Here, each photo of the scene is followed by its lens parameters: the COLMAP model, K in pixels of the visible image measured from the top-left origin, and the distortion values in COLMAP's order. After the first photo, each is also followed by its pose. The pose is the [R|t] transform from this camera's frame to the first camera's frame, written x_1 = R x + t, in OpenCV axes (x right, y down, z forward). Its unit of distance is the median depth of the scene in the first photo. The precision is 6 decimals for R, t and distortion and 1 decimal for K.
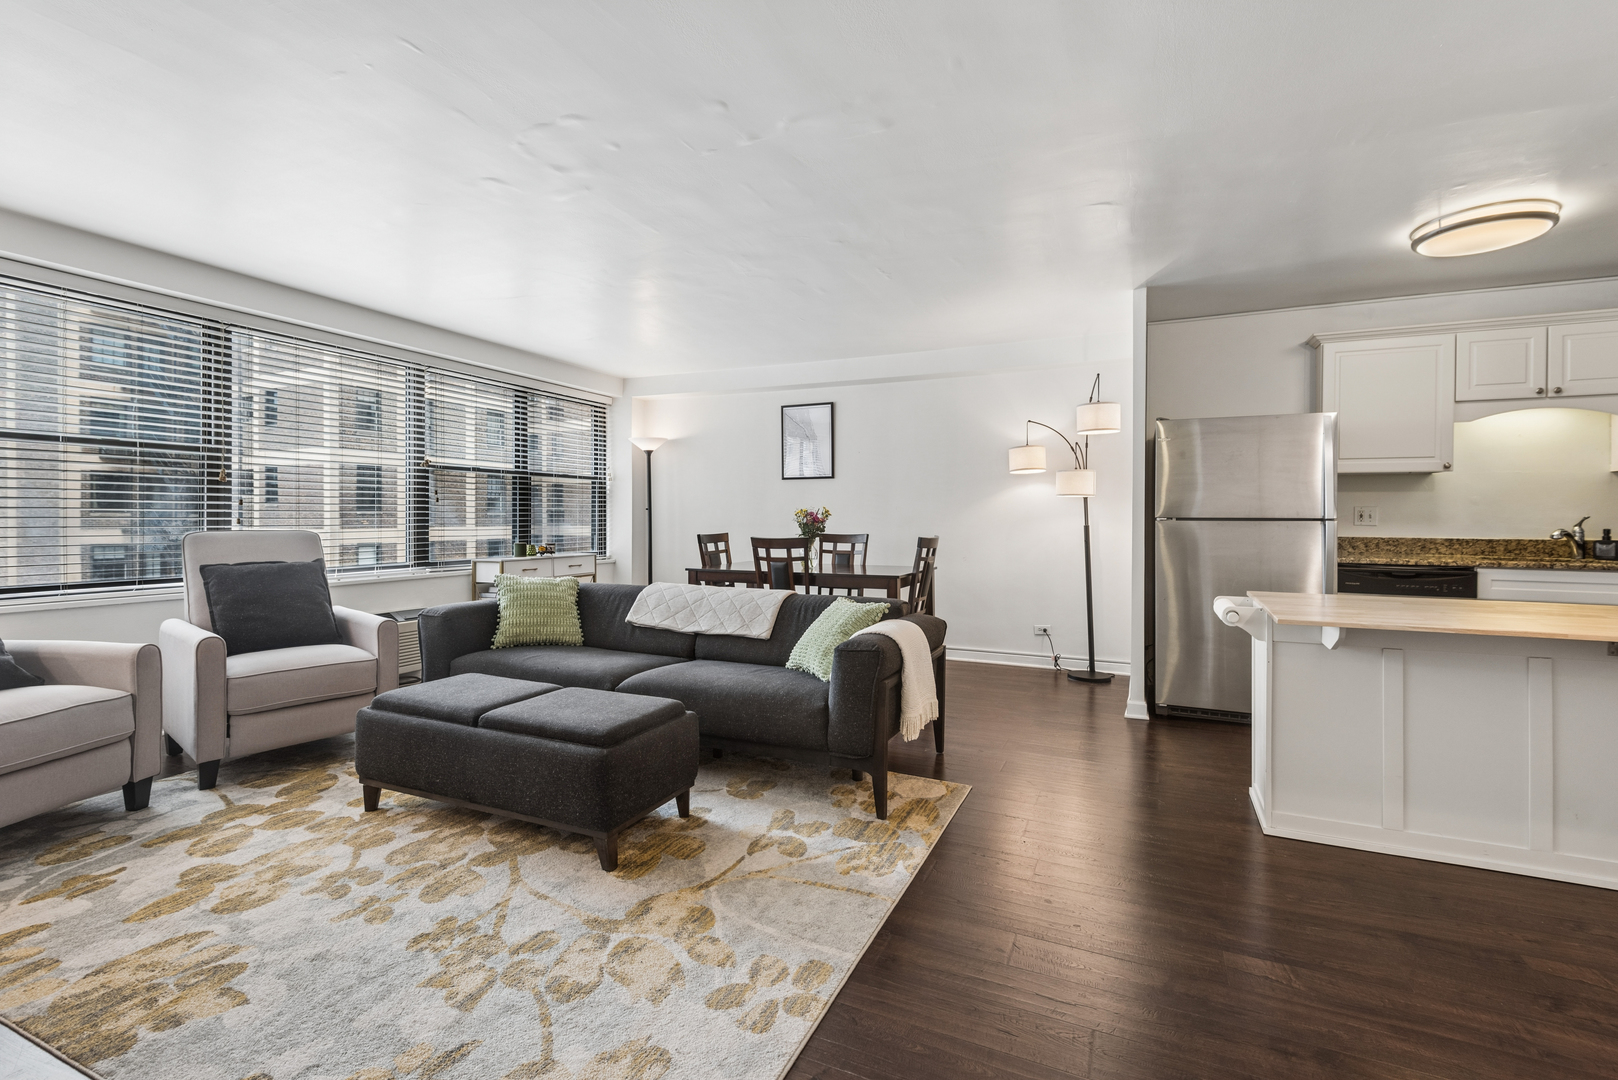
lens RADIAL K [[728.1, 0, 807.2], [0, 728.1, 518.9], [0, 0, 1]] dist [0.030903, -0.015030]
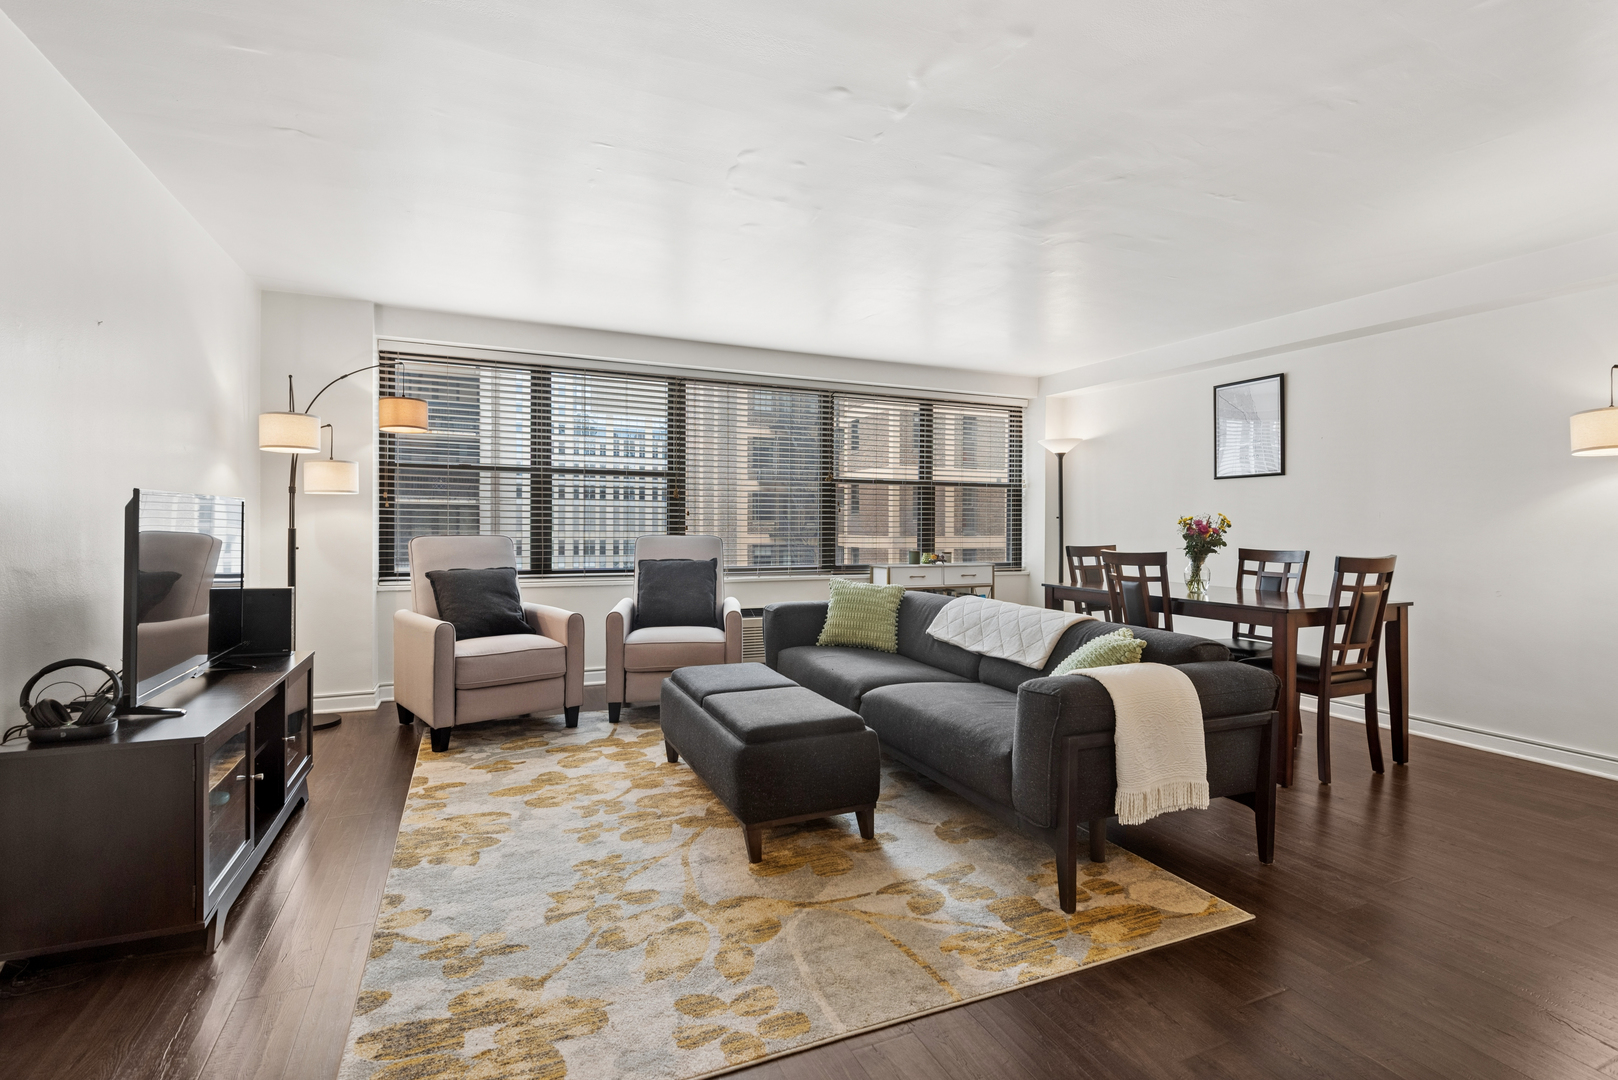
lens RADIAL K [[757.3, 0, 807.8], [0, 757.3, 525.1], [0, 0, 1]] dist [0.031597, -0.020819]
pose [[0.747248, 0.002687, -0.664540, 0.434002], [-0.005769, 0.999980, -0.002443, -0.000063], [0.664520, 0.005660, 0.747249, 0.200794]]
